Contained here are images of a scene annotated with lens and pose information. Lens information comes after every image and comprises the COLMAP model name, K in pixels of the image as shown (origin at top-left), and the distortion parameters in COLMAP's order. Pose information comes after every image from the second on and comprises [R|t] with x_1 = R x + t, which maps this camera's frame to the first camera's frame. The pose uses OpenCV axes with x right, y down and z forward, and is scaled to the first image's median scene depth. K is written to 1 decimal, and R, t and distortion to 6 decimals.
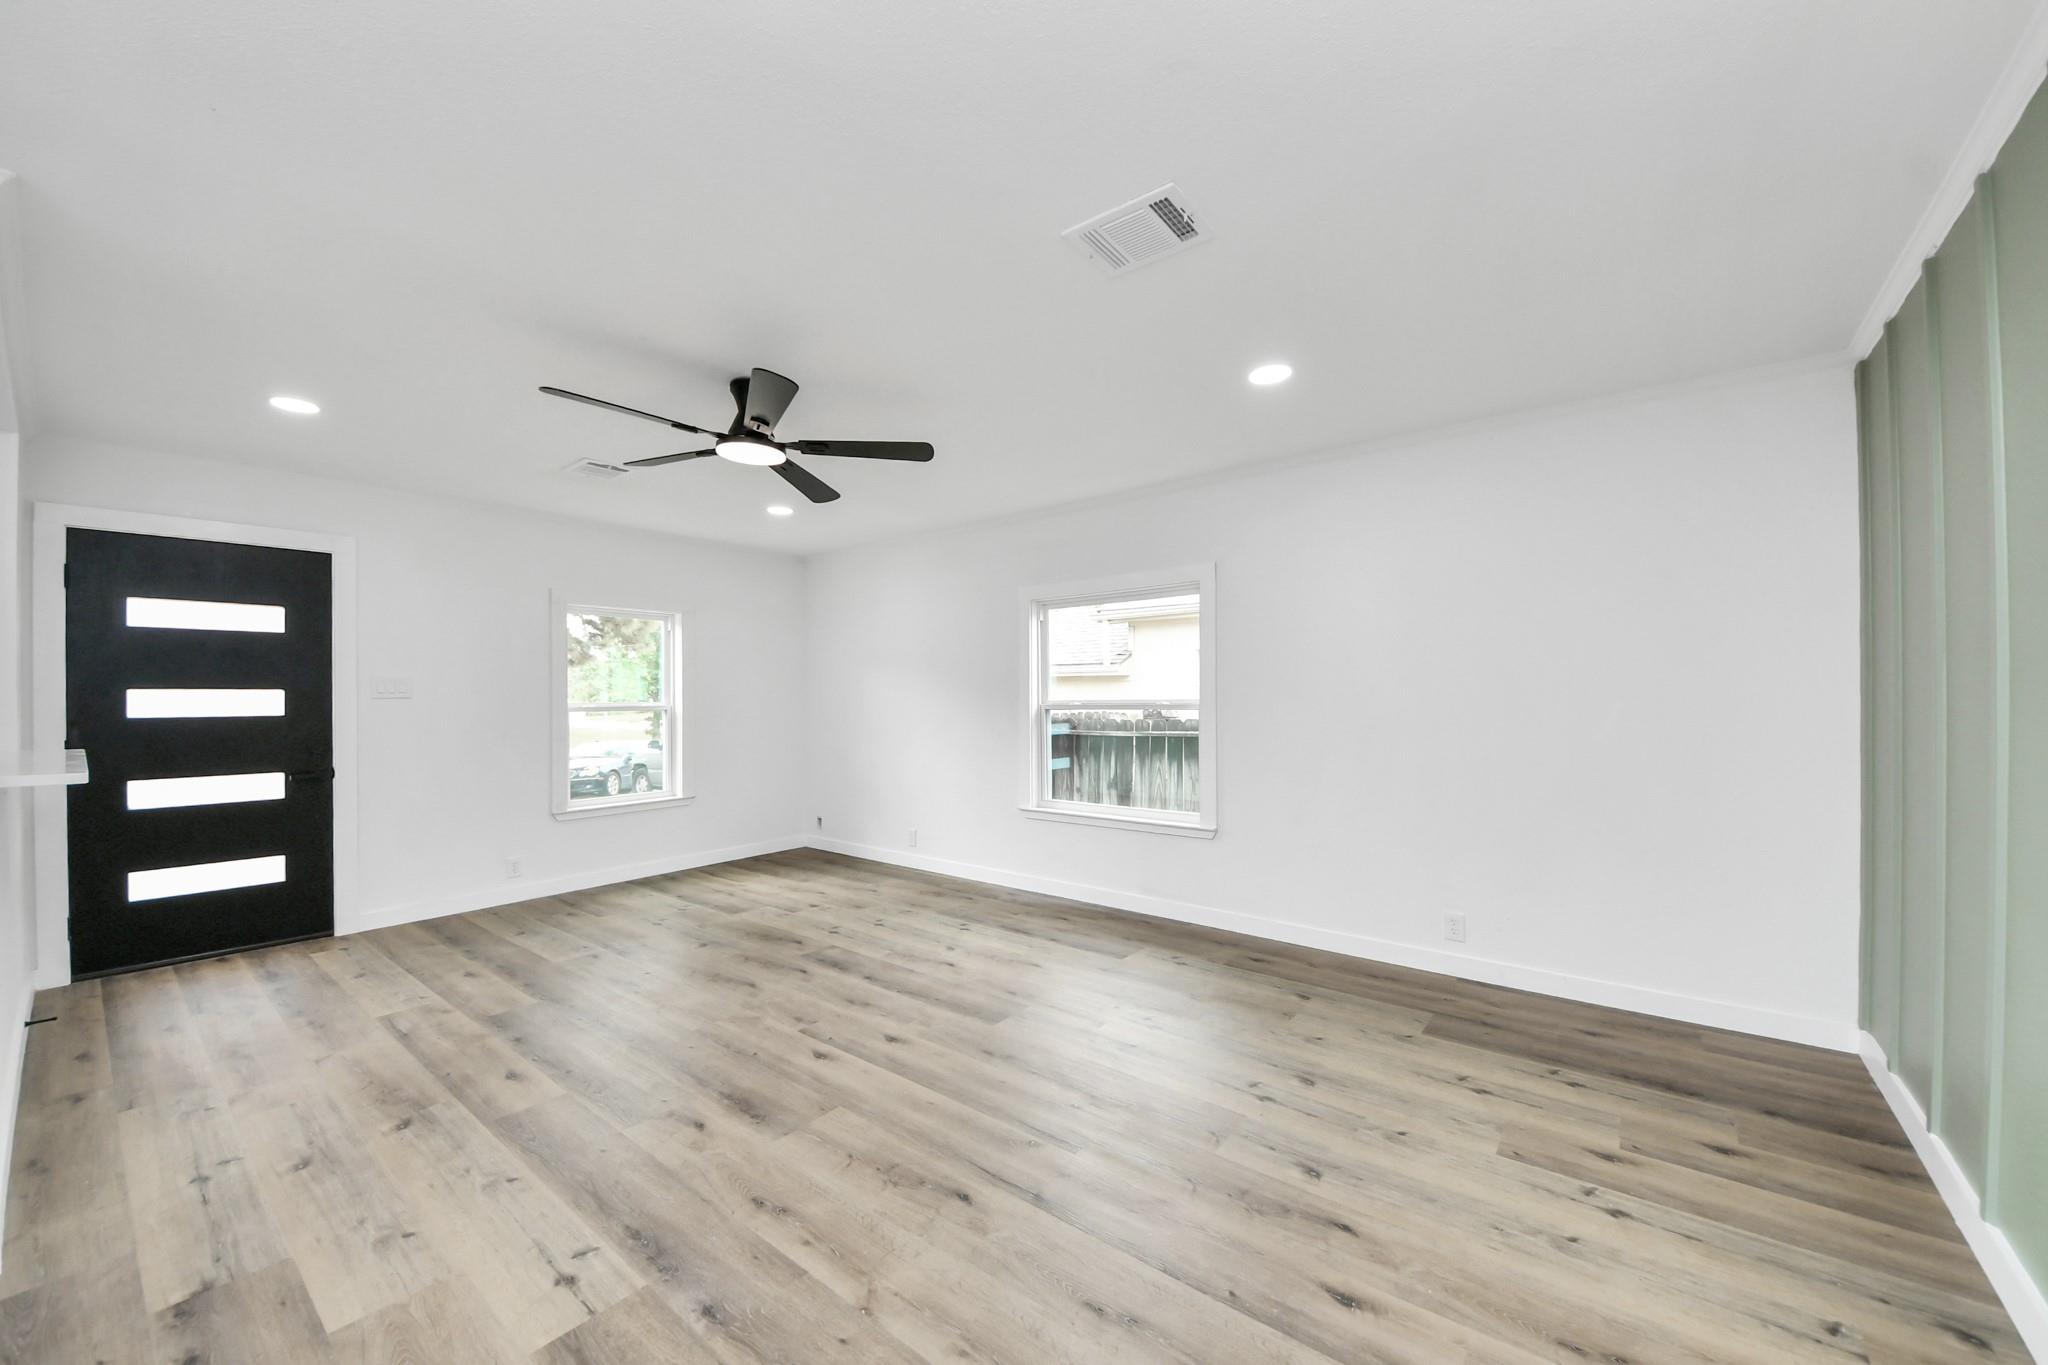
lens RADIAL K [[750.8, 0, 1023.1], [0, 750.8, 695.1], [0, 0, 1]] dist [0.024160, -0.014004]
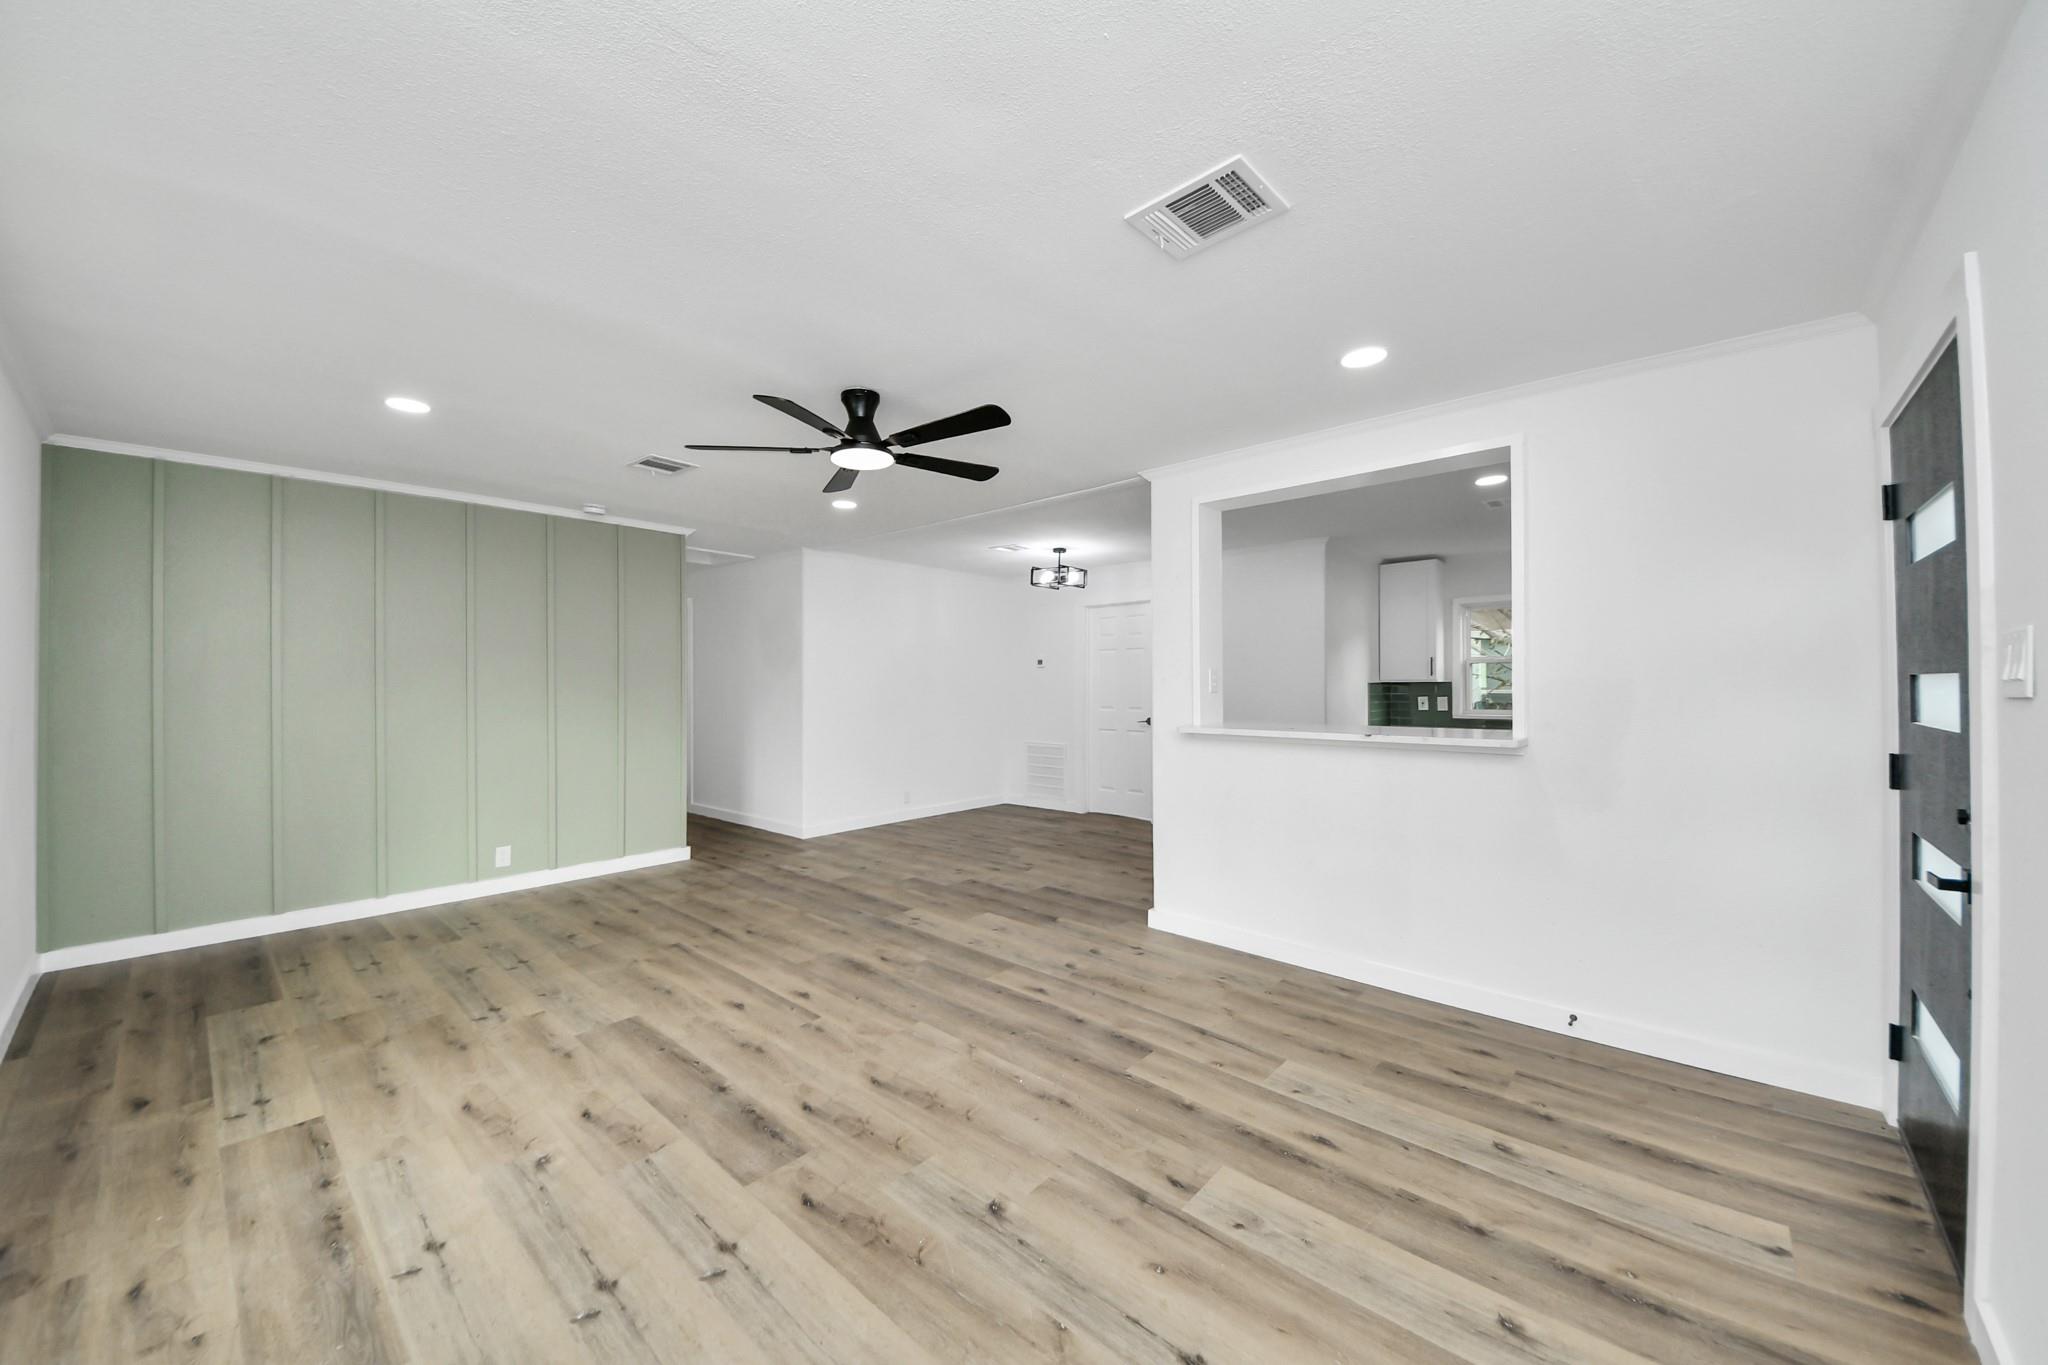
lens RADIAL K [[754.3, 0, 996.6], [0, 754.3, 671.0], [0, 0, 1]] dist [0.024791, -0.016168]
pose [[-0.995982, 0.010173, 0.088971, -0.566997], [0.009256, 0.999900, -0.010714, -0.017949], [-0.089071, -0.009848, -0.995977, 1.800126]]
